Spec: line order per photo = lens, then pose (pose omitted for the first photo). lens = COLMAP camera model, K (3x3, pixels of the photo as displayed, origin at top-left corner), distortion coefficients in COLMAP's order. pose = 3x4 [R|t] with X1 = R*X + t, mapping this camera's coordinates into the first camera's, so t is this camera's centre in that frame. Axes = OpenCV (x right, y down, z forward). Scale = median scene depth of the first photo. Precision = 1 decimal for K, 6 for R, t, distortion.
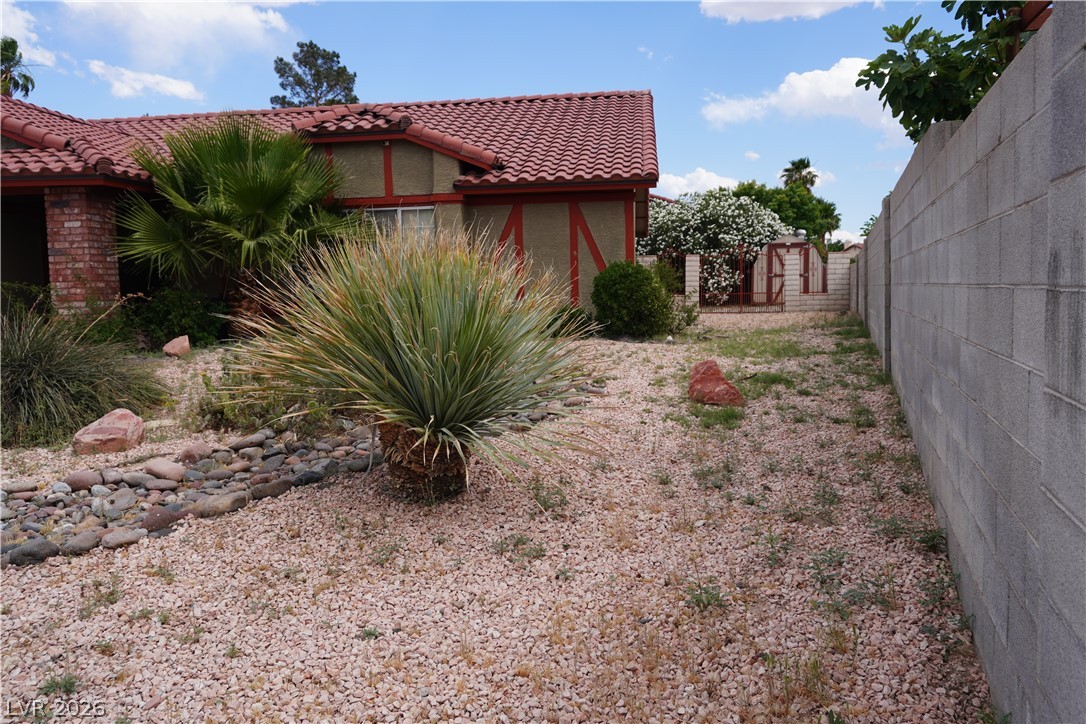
lens RADIAL K [[810.2, 0, 518.2], [0, 810.2, 361.3], [0, 0, 1]] dist [-0.015521, 0.021709]
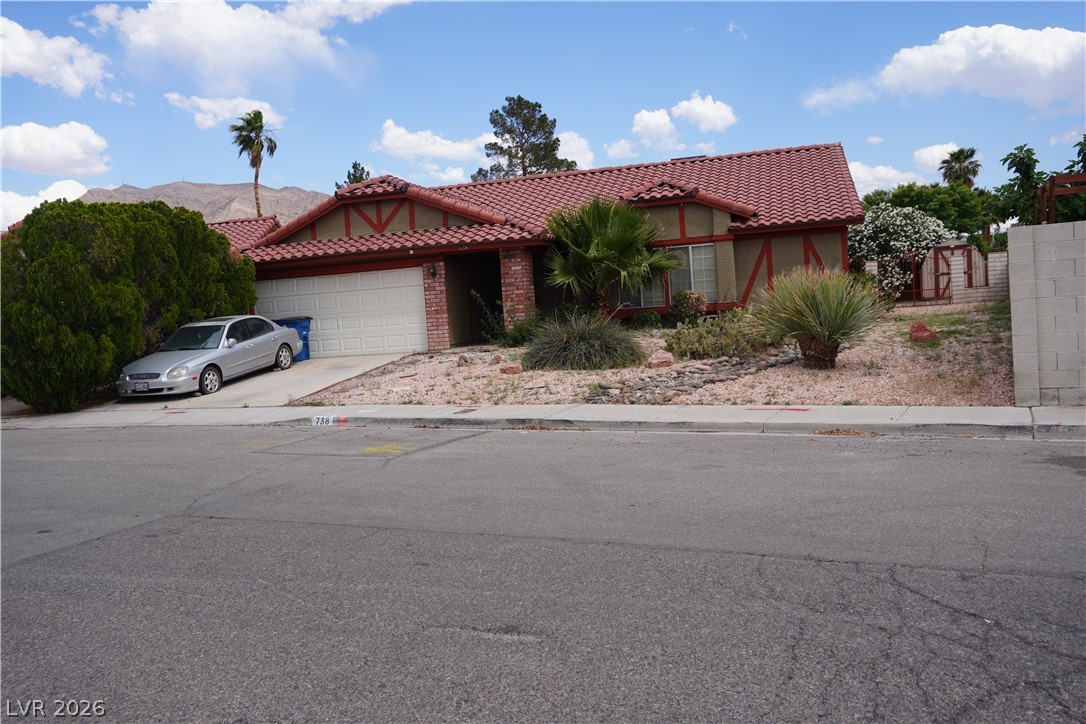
lens RADIAL K [[853.8, 0, 539.4], [0, 853.8, 362.1], [0, 0, 1]] dist [-0.009345, 0.024377]
pose [[0.990792, -0.037942, -0.129970, -0.161348], [0.035534, 0.999152, -0.020804, 0.041074], [0.130649, 0.015994, 0.991300, -0.463271]]
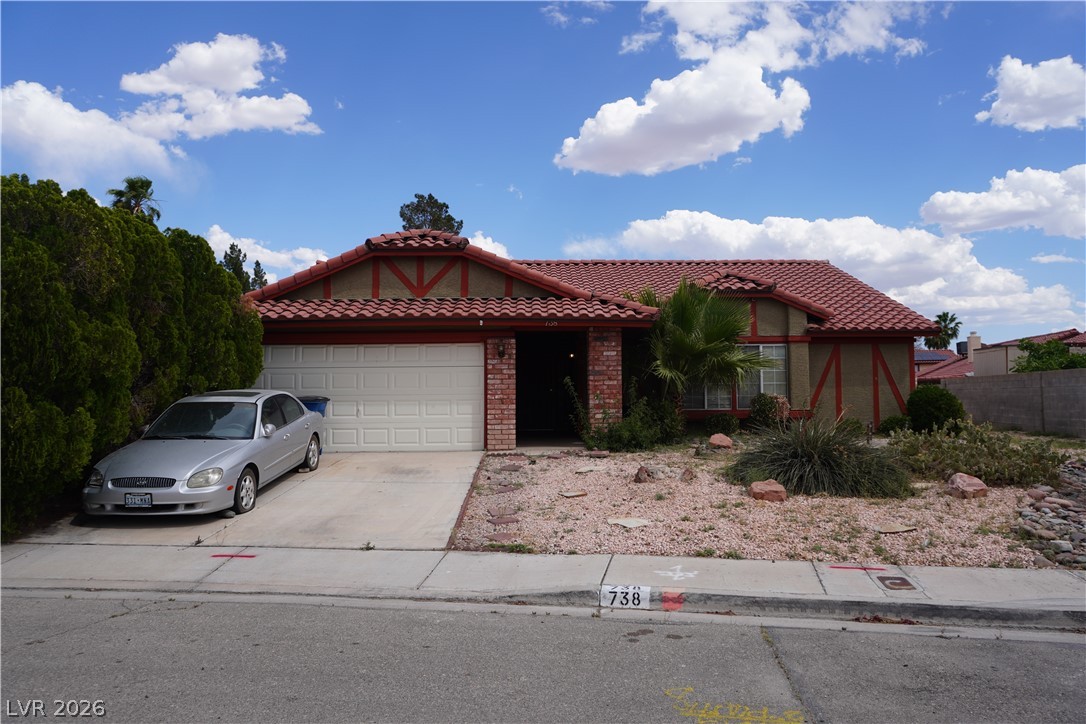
lens RADIAL K [[729.1, 0, 541.8], [0, 729.1, 366.3], [0, 0, 1]] dist [-0.043296, 0.030767]
pose [[0.989001, 0.020430, 0.146490, -0.499205], [-0.000670, 0.991023, -0.133688, 0.012203], [-0.147906, 0.132119, 0.980137, -0.124485]]
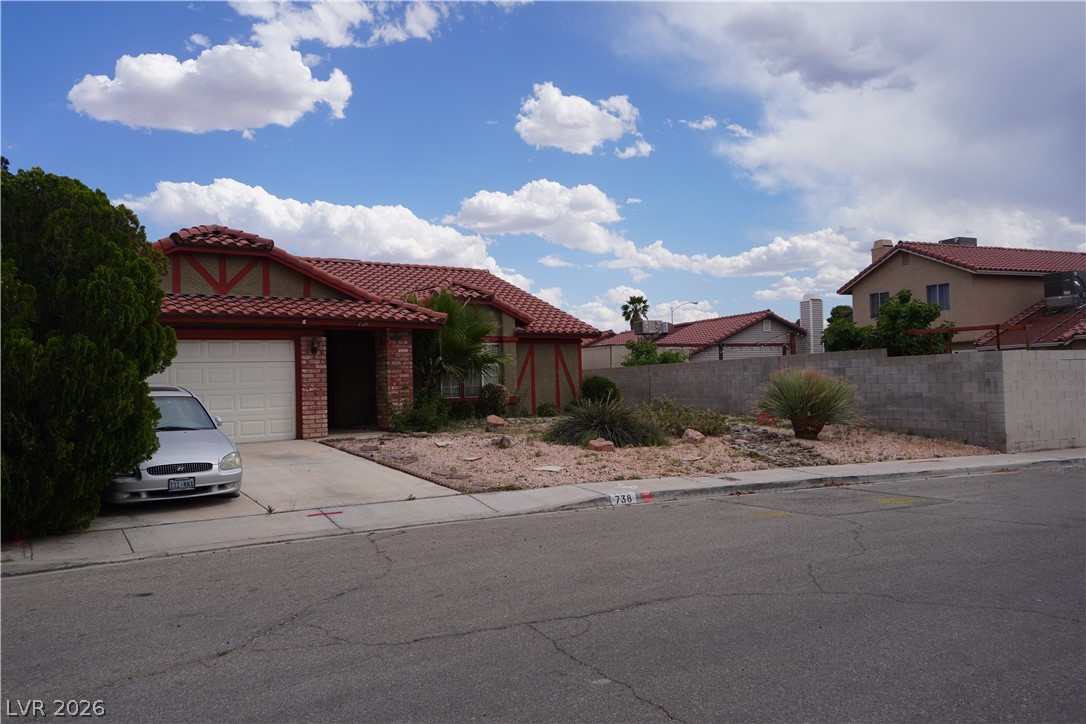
lens RADIAL K [[810.2, 0, 531.4], [0, 810.2, 358.8], [0, 0, 1]] dist [-0.015521, 0.021709]
pose [[0.735732, 0.022329, 0.676904, -0.859845], [0.072436, 0.991129, -0.111425, 0.027887], [-0.673388, 0.131011, 0.727589, -0.210892]]
